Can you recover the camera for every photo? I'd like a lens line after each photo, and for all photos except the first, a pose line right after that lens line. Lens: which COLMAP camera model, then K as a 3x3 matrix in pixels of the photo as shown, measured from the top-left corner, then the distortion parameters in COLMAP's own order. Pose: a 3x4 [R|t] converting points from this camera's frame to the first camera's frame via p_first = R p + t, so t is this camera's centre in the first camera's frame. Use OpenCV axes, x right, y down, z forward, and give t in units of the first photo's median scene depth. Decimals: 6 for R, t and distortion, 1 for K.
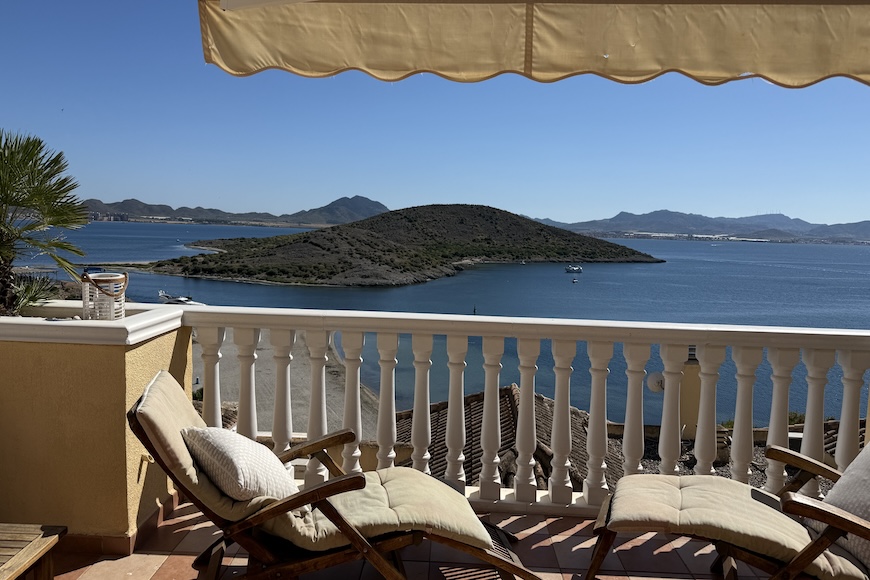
lens RADIAL K [[609.8, 0, 441.0], [0, 609.8, 282.8], [0, 0, 1]] dist [0.086946, -0.103444]
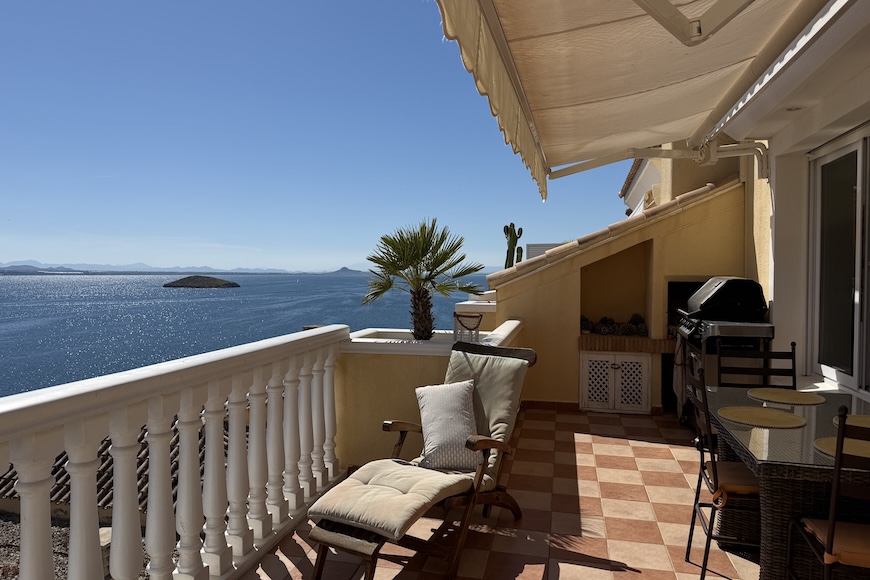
lens RADIAL K [[609.8, 0, 431.1], [0, 609.8, 283.4], [0, 0, 1]] dist [0.086946, -0.103444]
pose [[0.191873, -0.048699, 0.980211, -0.542594], [0.091464, 0.995309, 0.031545, -0.033149], [-0.977149, 0.083601, 0.195427, 0.574670]]
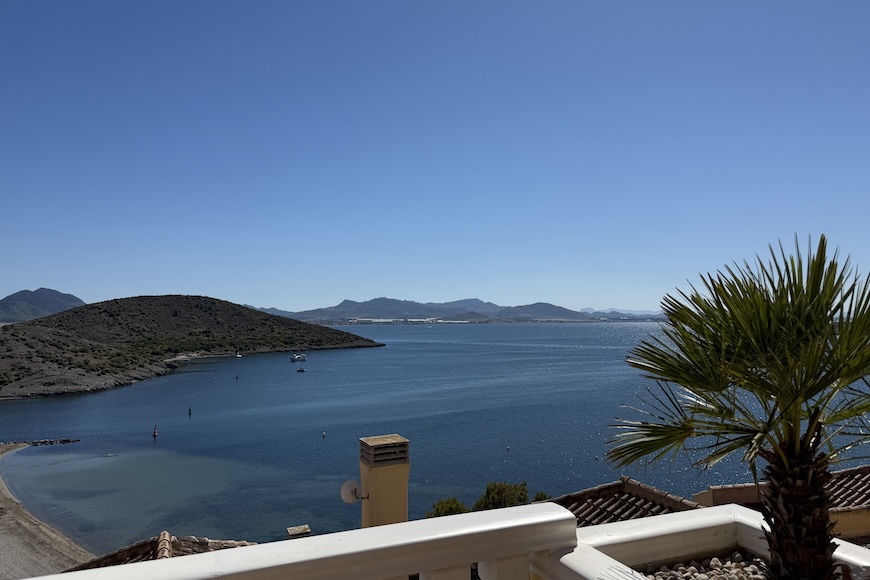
lens RADIAL K [[609.8, 0, 434.4], [0, 609.8, 304.5], [0, 0, 1]] dist [0.086946, -0.103444]
pose [[0.908609, -0.028010, 0.416707, 0.404266], [0.073216, 0.992980, -0.092898, -0.067895], [-0.411179, 0.114918, 0.904282, 0.527337]]
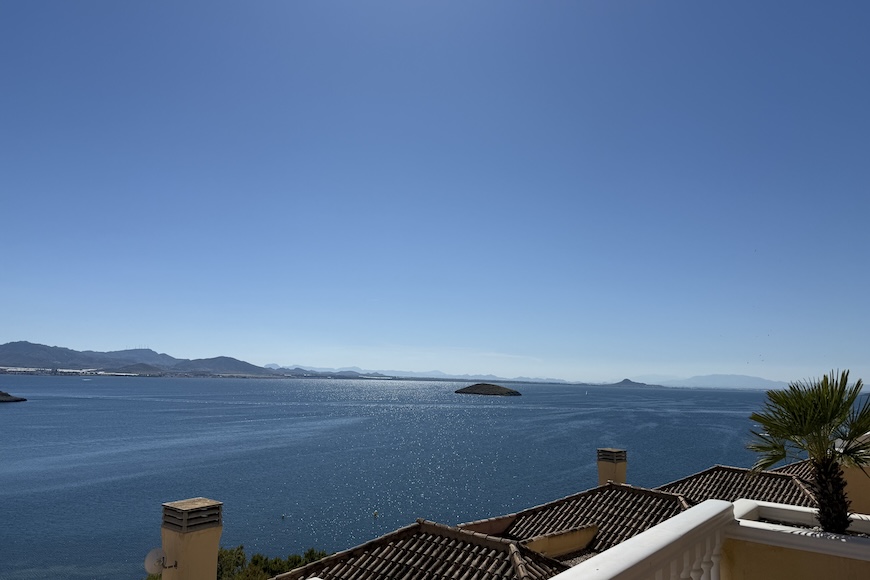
lens RADIAL K [[609.8, 0, 432.4], [0, 609.8, 316.3], [0, 0, 1]] dist [0.086946, -0.103444]
pose [[0.596398, 0.065002, 0.800053, -0.515608], [0.064952, 0.989539, -0.128816, -0.145032], [-0.800057, 0.128791, 0.585937, 0.761466]]
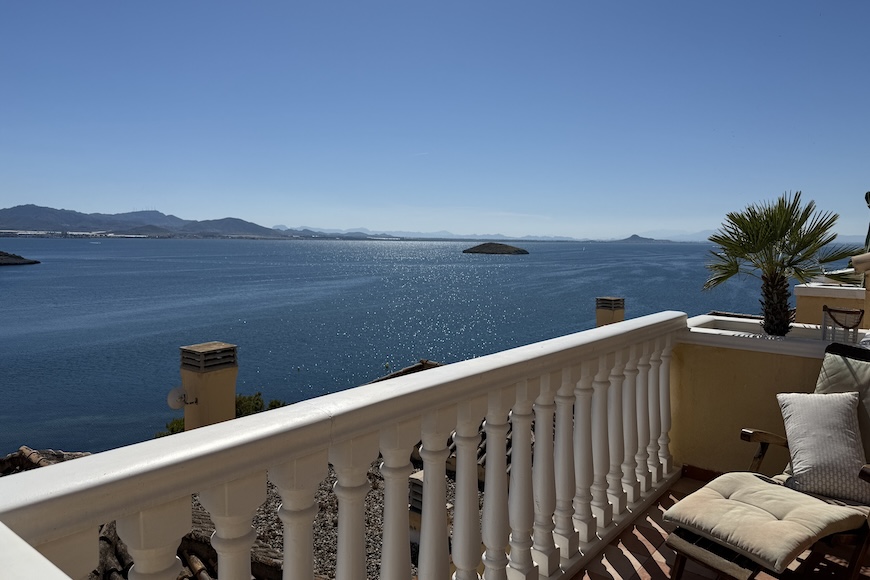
lens RADIAL K [[609.8, 0, 436.6], [0, 609.8, 270.0], [0, 0, 1]] dist [0.086946, -0.103444]
pose [[0.600899, -0.065577, 0.796631, -0.556571], [0.077426, 0.996718, 0.023645, -0.071735], [-0.795566, 0.047472, 0.604004, 0.668475]]
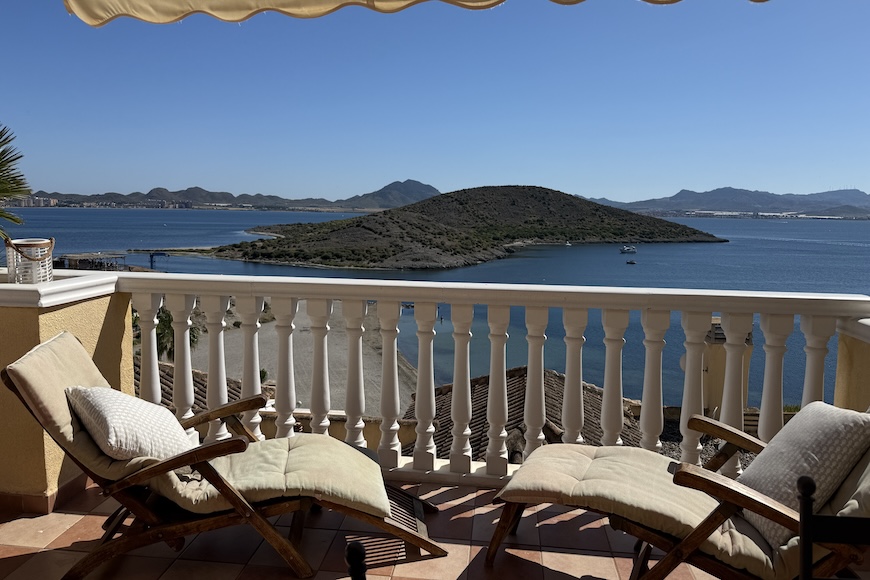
lens RADIAL K [[609.8, 0, 435.6], [0, 609.8, 274.2], [0, 0, 1]] dist [0.086946, -0.103444]
pose [[0.995569, -0.006173, -0.093832, 0.207999], [0.007493, 0.999878, 0.013724, 0.033233], [0.093736, -0.014366, 0.995493, 0.047198]]
